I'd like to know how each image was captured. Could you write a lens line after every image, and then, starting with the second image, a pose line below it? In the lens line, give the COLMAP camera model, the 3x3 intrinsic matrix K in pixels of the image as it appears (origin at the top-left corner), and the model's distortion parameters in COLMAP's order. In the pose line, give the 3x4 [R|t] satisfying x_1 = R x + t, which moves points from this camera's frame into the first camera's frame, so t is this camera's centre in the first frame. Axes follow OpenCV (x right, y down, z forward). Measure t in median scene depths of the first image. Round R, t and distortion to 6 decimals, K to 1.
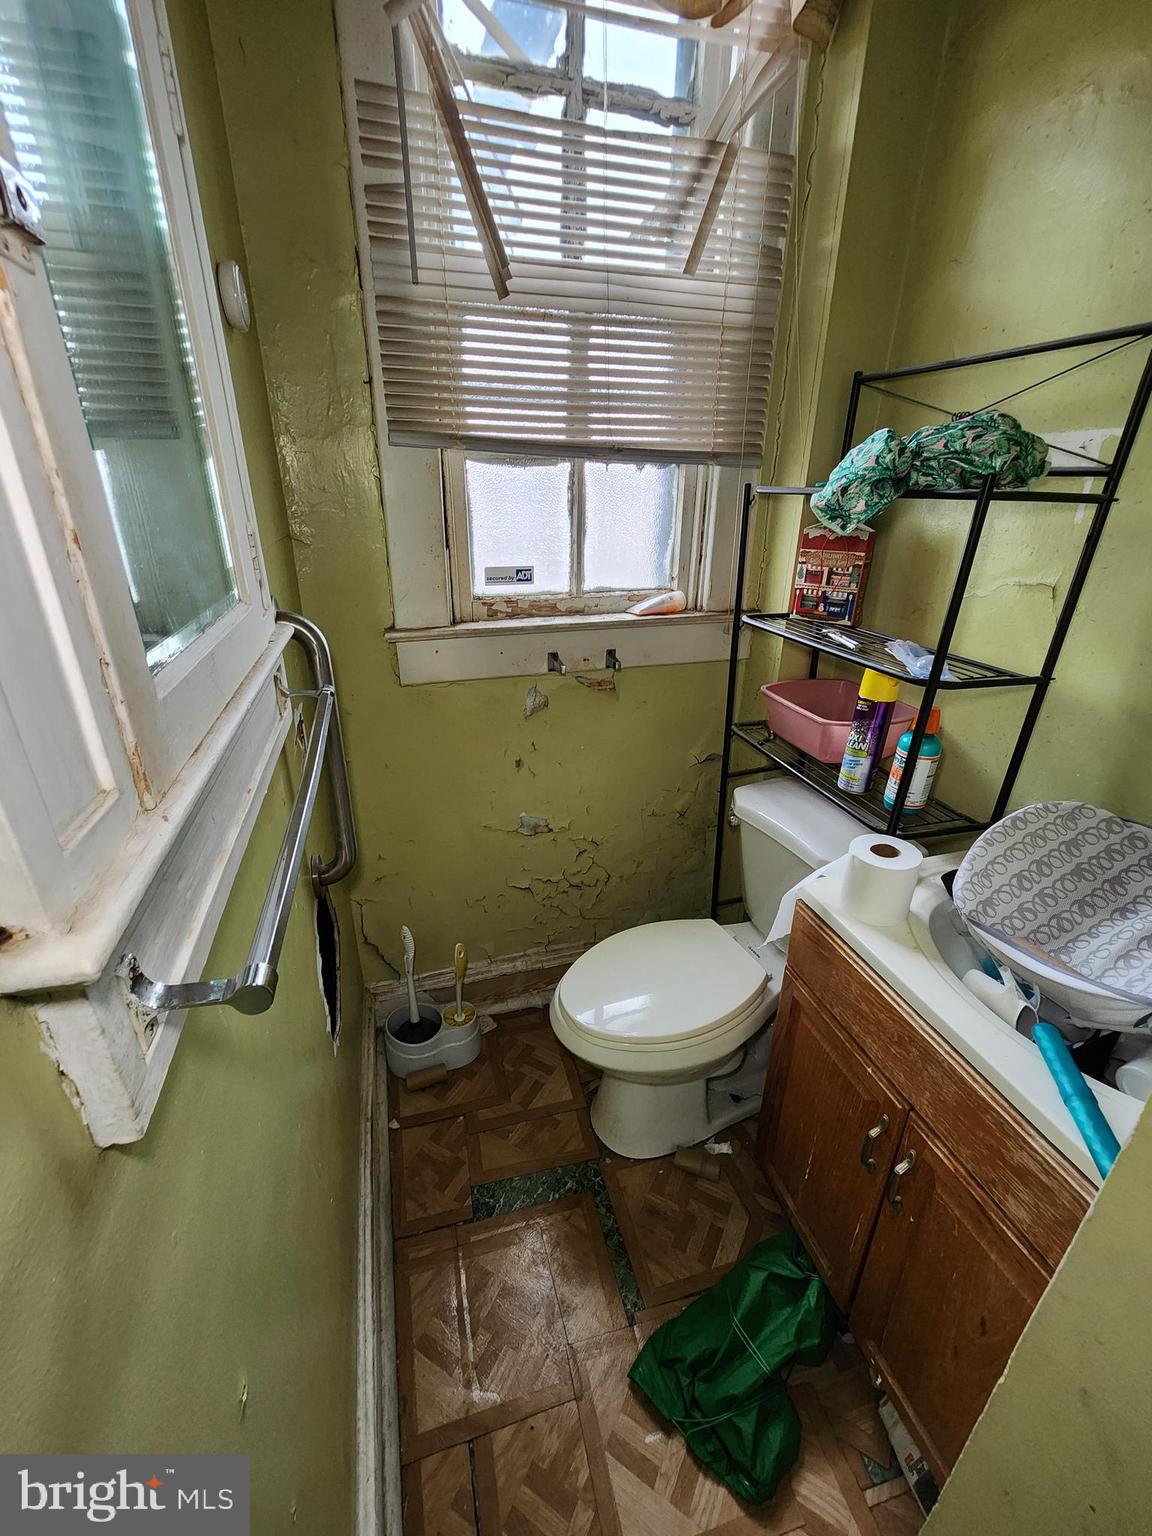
lens RADIAL K [[604.7, 0, 548.7], [0, 604.7, 772.0], [0, 0, 1]] dist [-0.001257, 0.002126]
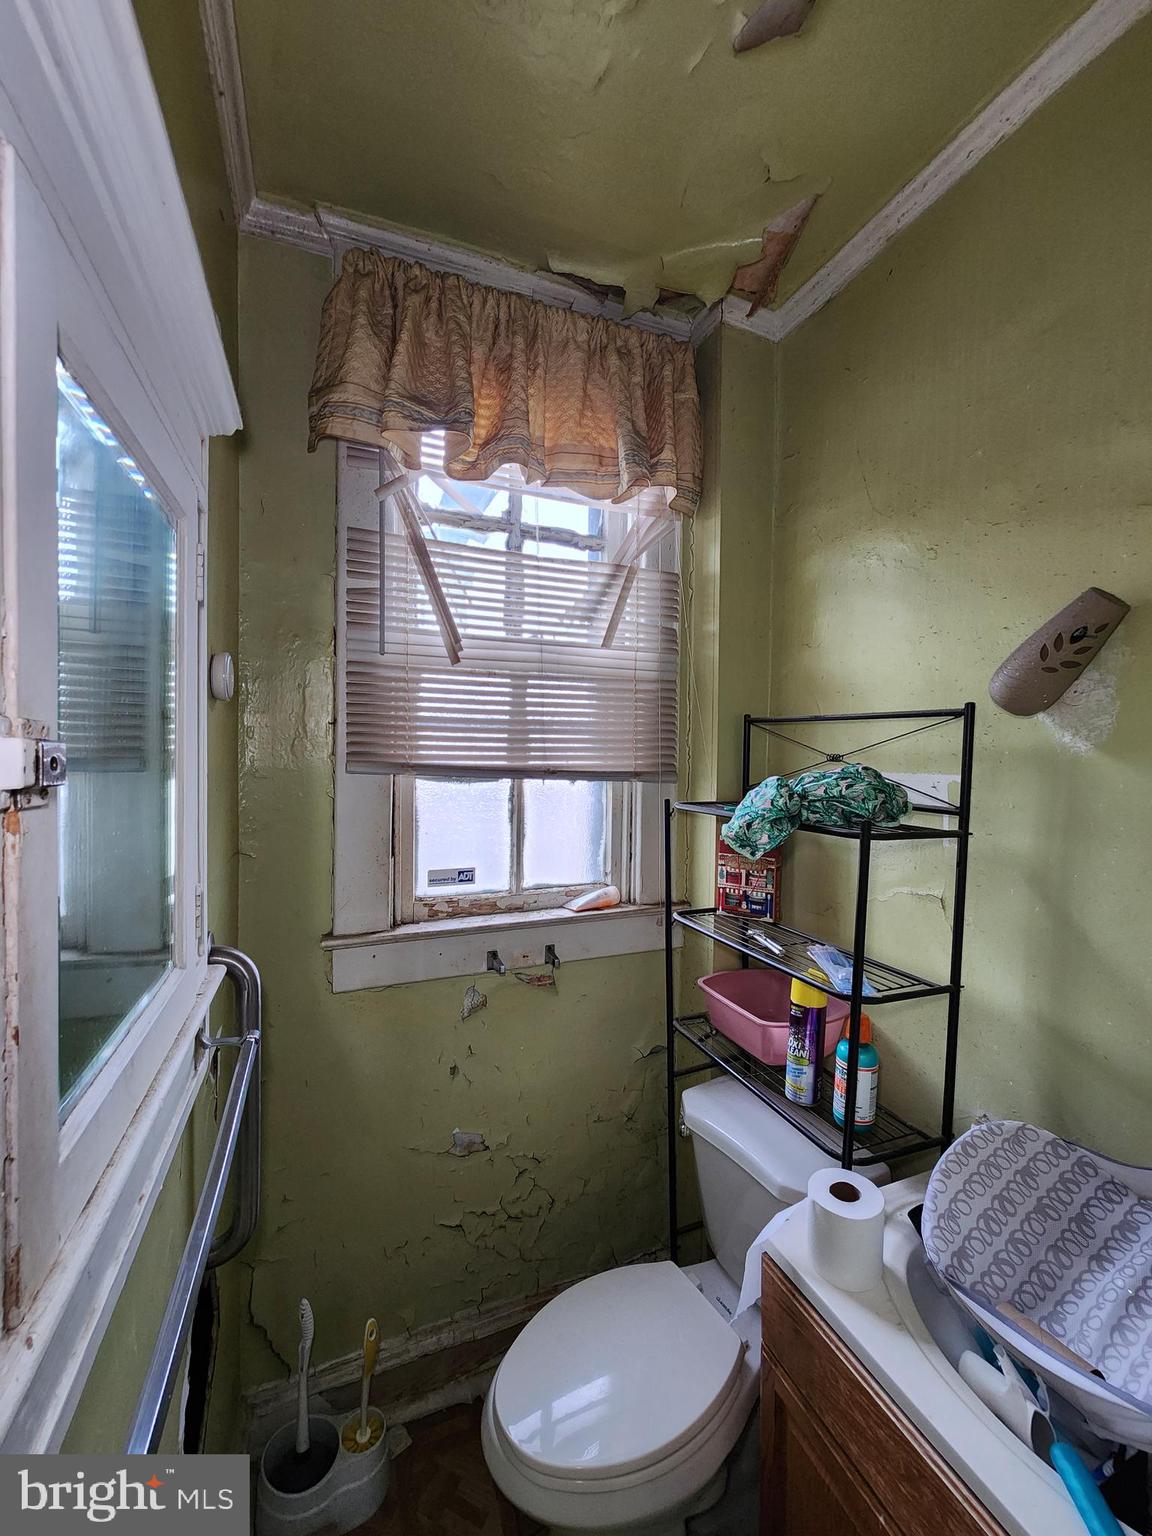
lens RADIAL K [[604.7, 0, 548.7], [0, 604.7, 772.0], [0, 0, 1]] dist [-0.001257, 0.002126]
pose [[0.995349, 0.017098, 0.094803, -0.000255], [0.018623, 0.931404, -0.363509, -0.129493], [-0.094516, 0.363584, 0.926754, -0.056222]]
